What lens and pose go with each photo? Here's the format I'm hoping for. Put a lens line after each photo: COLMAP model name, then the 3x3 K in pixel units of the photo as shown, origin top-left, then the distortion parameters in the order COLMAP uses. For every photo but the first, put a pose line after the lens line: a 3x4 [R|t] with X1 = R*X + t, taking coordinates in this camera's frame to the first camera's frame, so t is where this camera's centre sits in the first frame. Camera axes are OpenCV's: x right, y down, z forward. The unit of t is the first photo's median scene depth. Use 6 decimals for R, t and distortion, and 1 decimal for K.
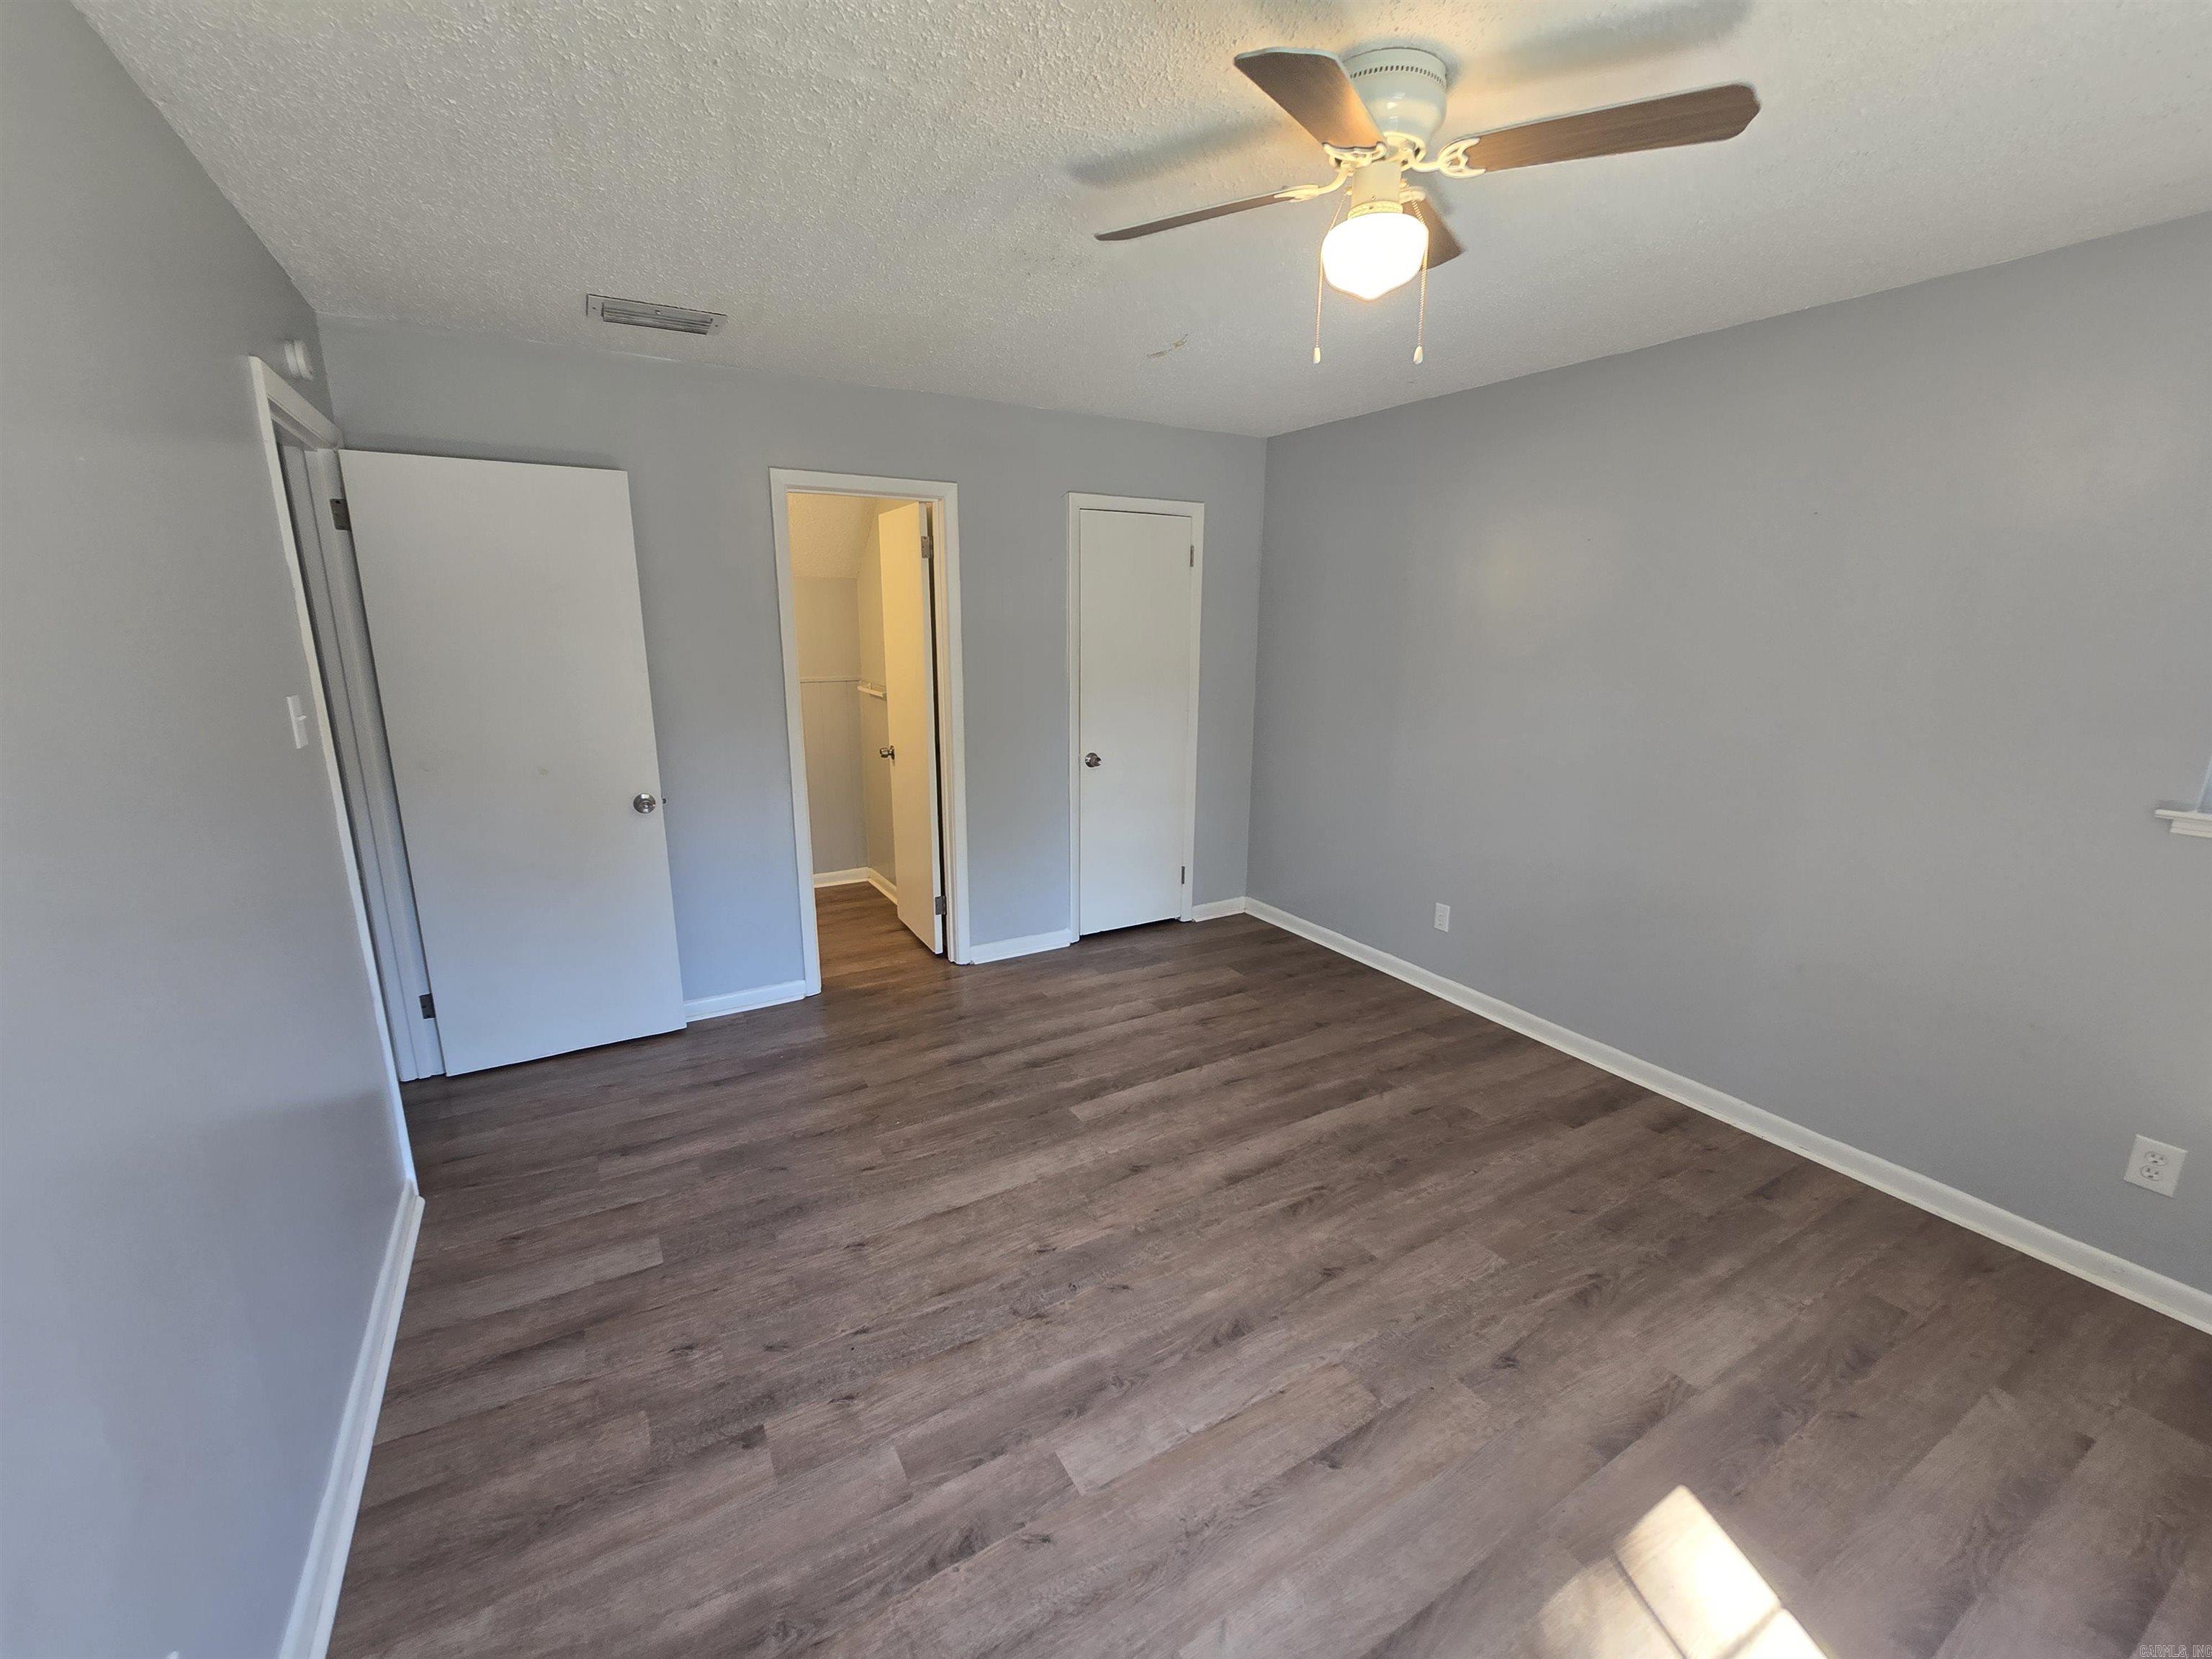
lens RADIAL K [[896.4, 0, 1122.5], [0, 896.4, 829.1], [0, 0, 1]] dist [0.000012, 0.000042]
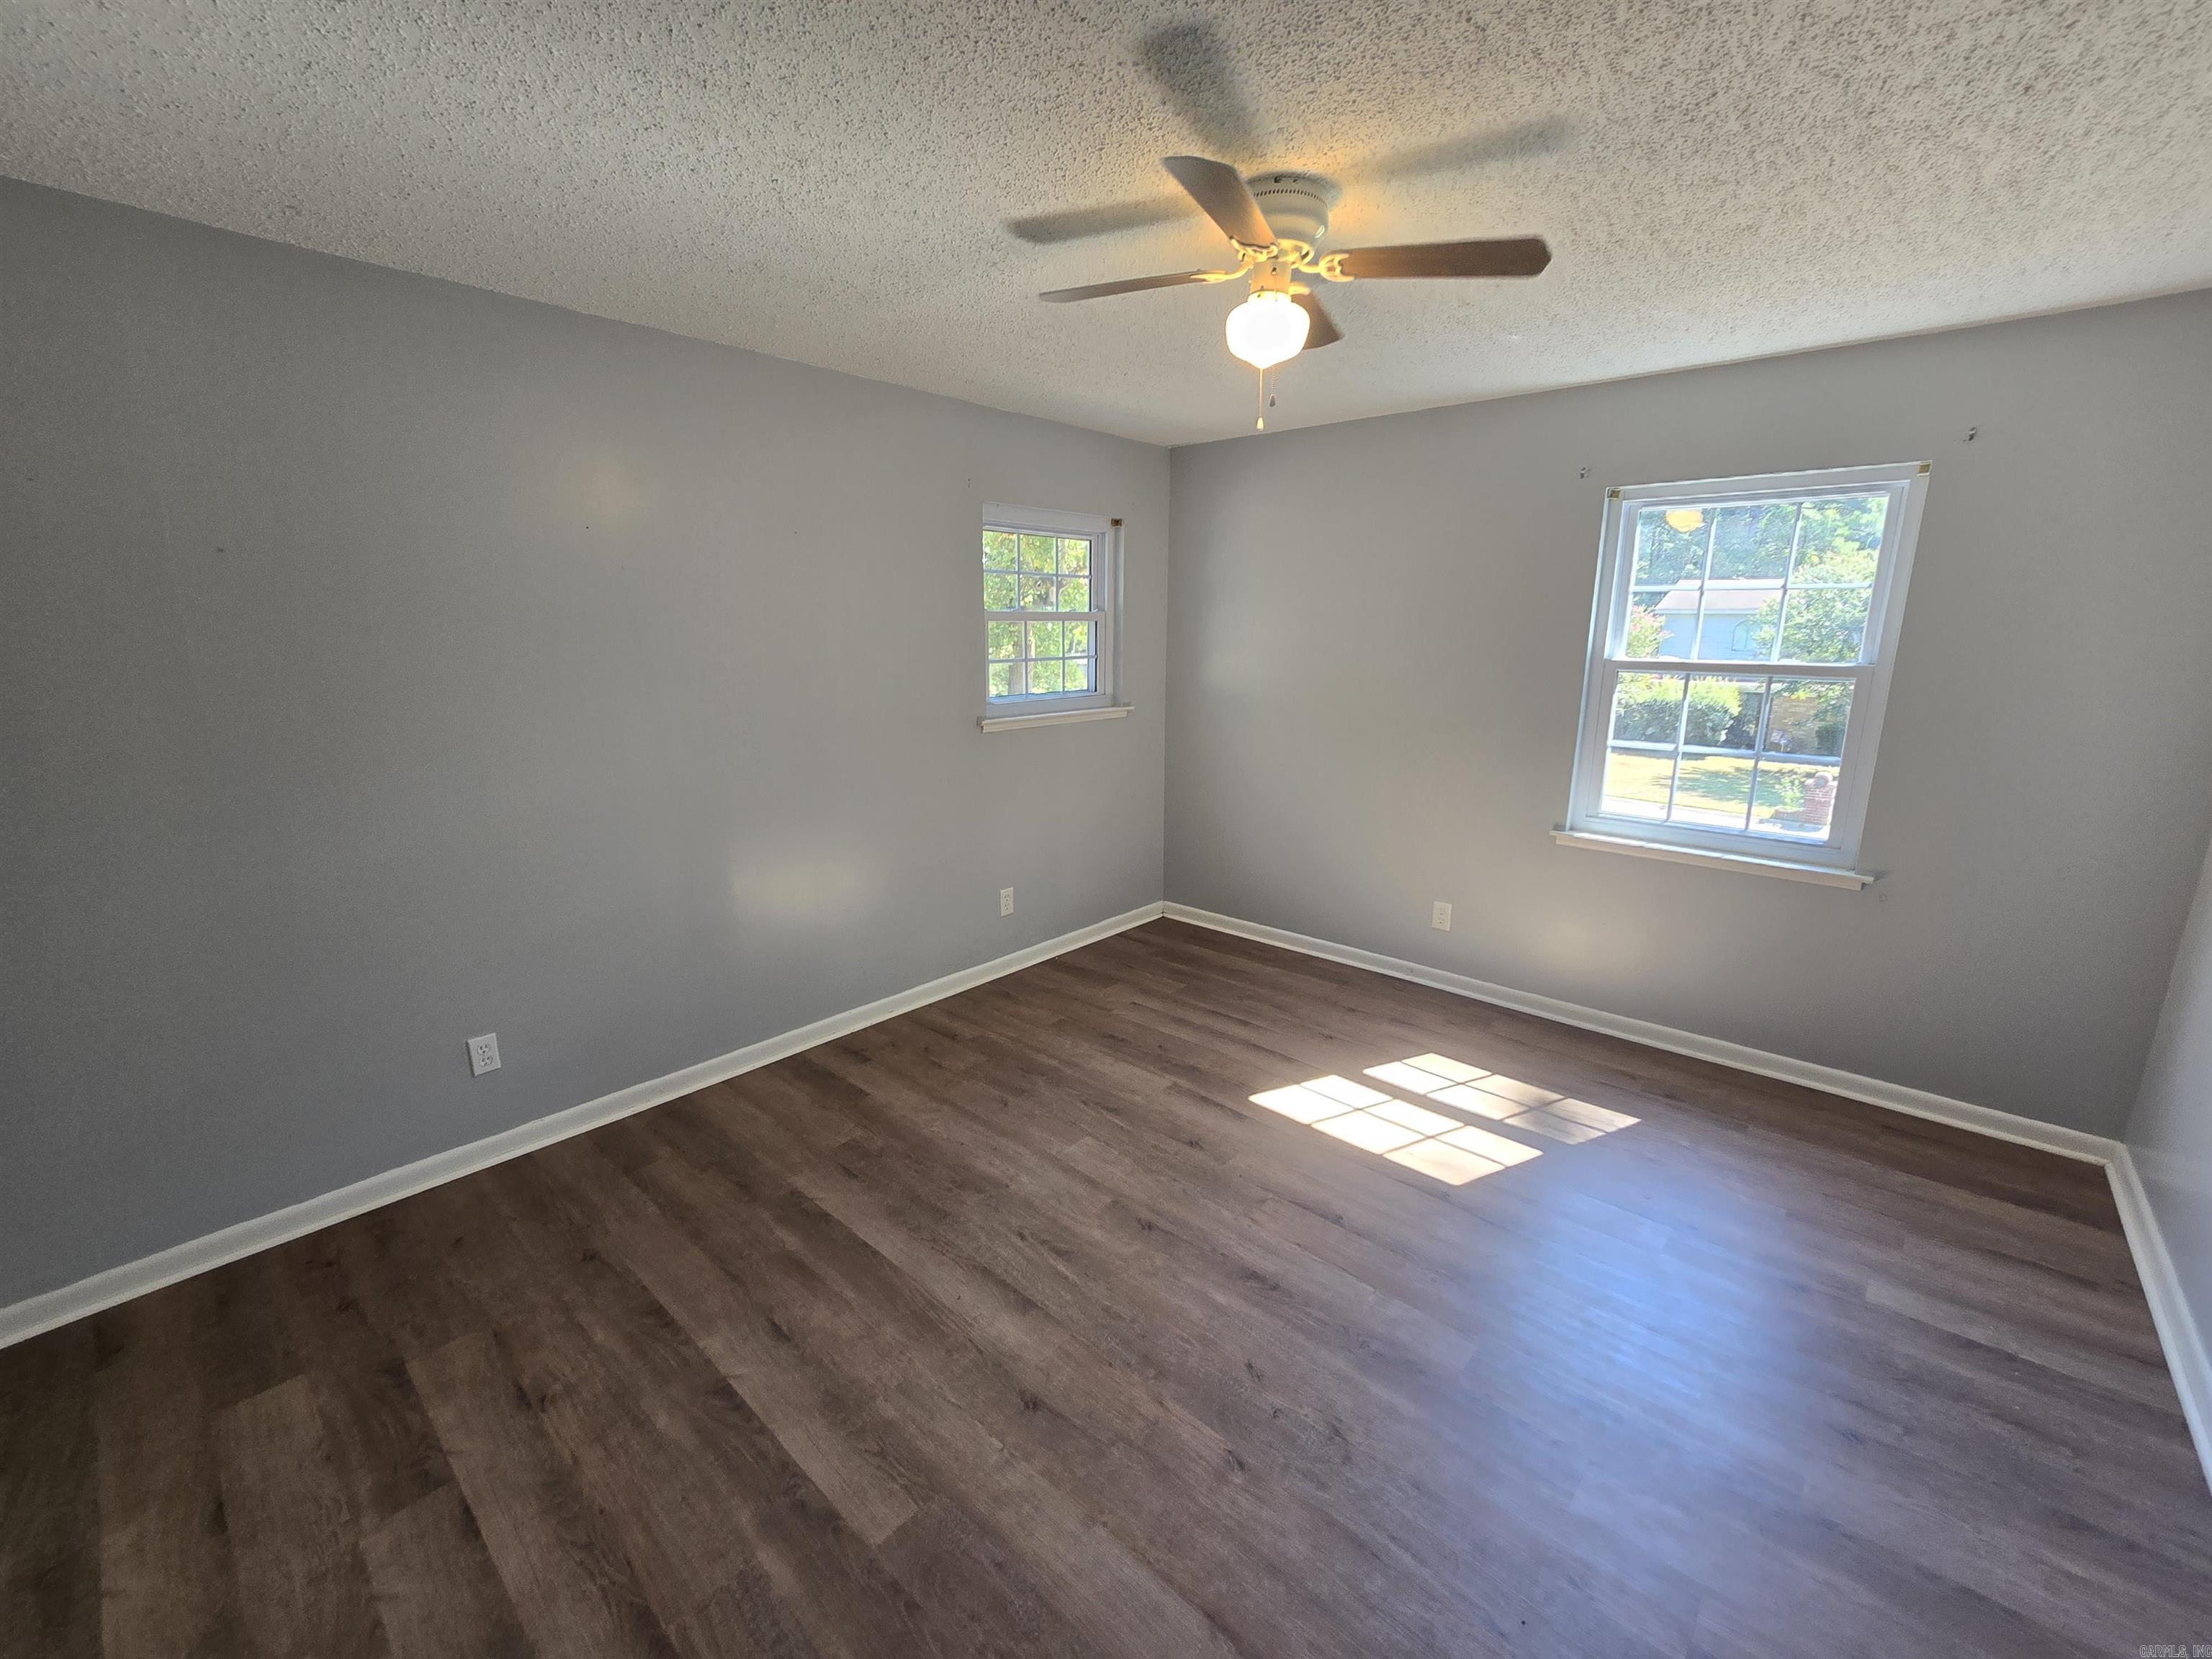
lens RADIAL K [[896.4, 0, 1130.1], [0, 896.4, 830.4], [0, 0, 1]] dist [0.000012, 0.000042]
pose [[-0.291483, -0.226247, 0.929435, -0.554845], [0.214281, 0.931492, 0.293949, -0.223577], [-0.932267, 0.284842, -0.223033, 0.962731]]
